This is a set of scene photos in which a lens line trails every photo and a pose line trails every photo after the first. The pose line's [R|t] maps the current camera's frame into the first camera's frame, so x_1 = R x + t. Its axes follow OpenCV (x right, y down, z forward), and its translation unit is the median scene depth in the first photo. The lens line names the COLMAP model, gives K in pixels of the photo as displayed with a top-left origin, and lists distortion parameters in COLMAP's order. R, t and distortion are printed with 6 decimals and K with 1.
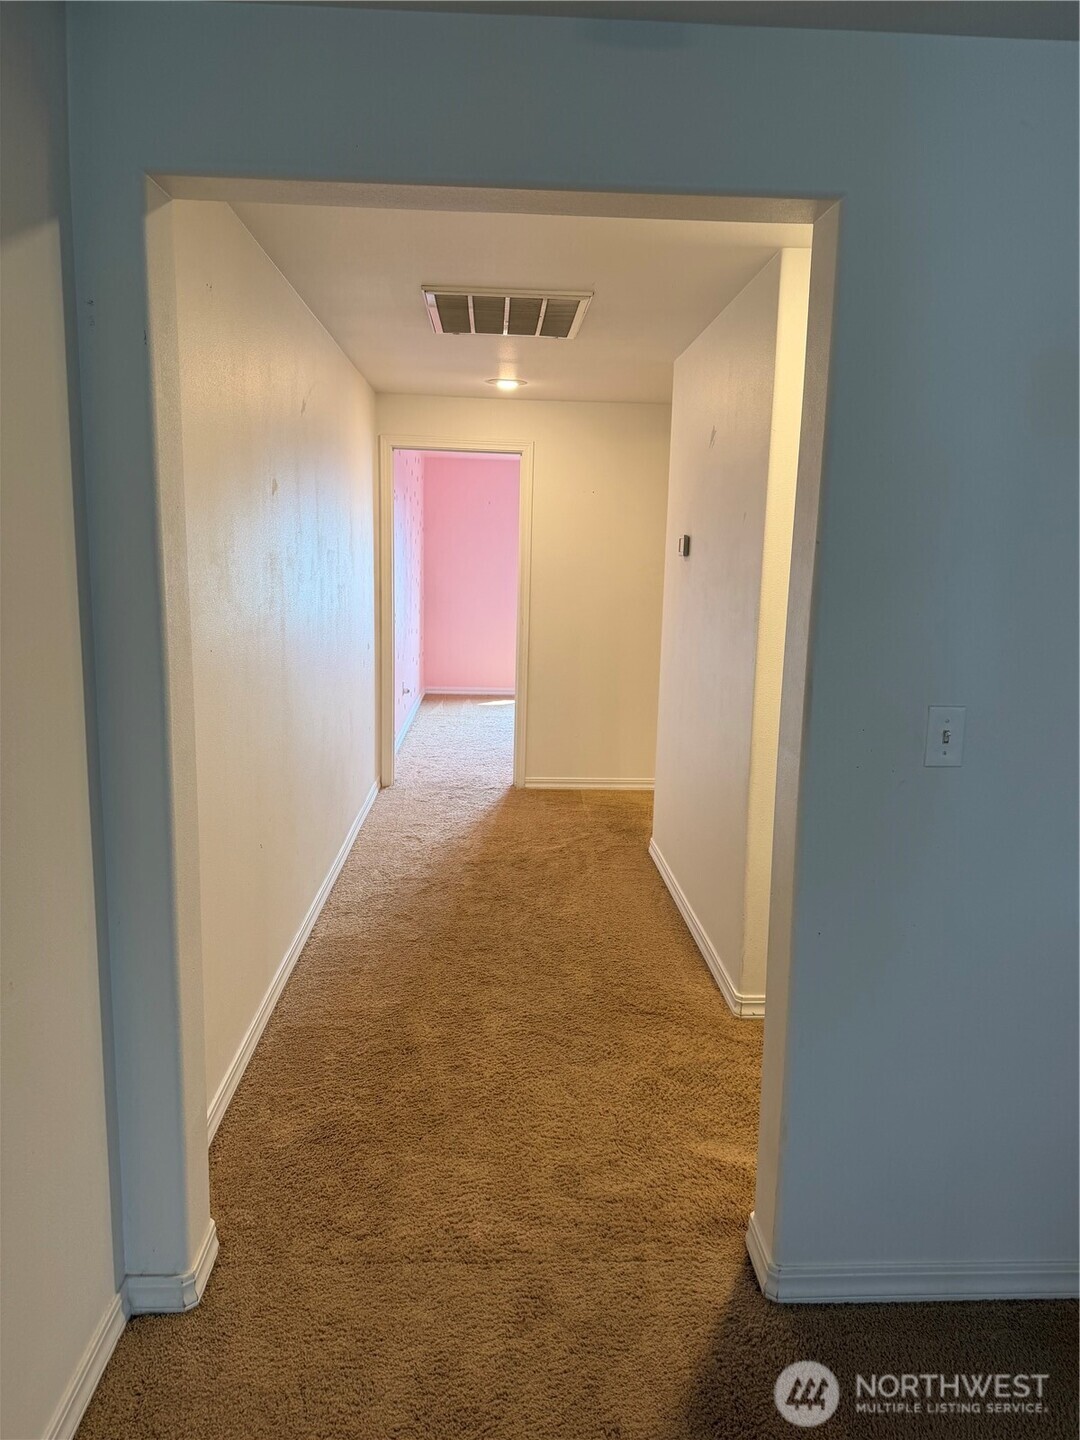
lens RADIAL K [[1018.8, 0, 538.6], [0, 1018.8, 718.3], [0, 0, 1]] dist [0.021282, -0.017432]
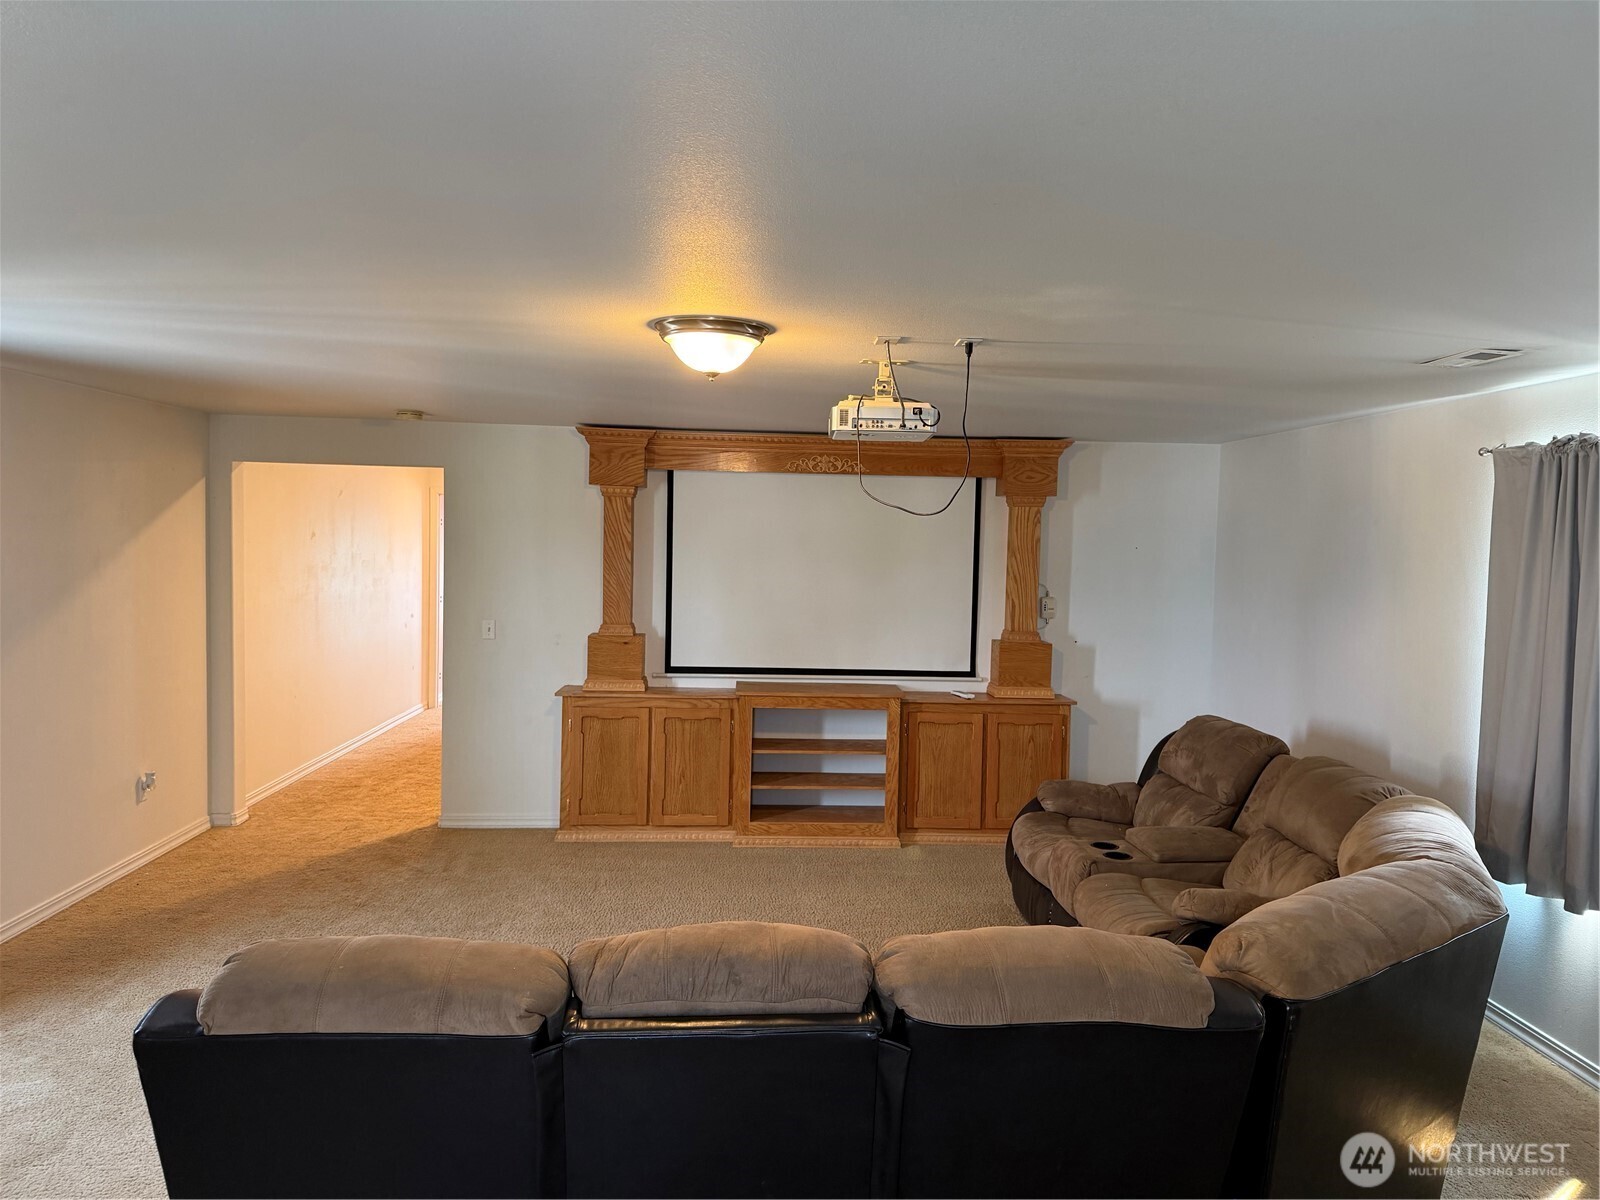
lens RADIAL K [[1132.0, 0, 799.5], [0, 1132.0, 601.5], [0, 0, 1]] dist [0.021282, -0.017432]
pose [[0.999981, 0.003288, 0.005142, 1.271955], [-0.002703, 0.993929, -0.109989, 0.298607], [-0.005472, 0.109973, 0.993919, -2.332145]]
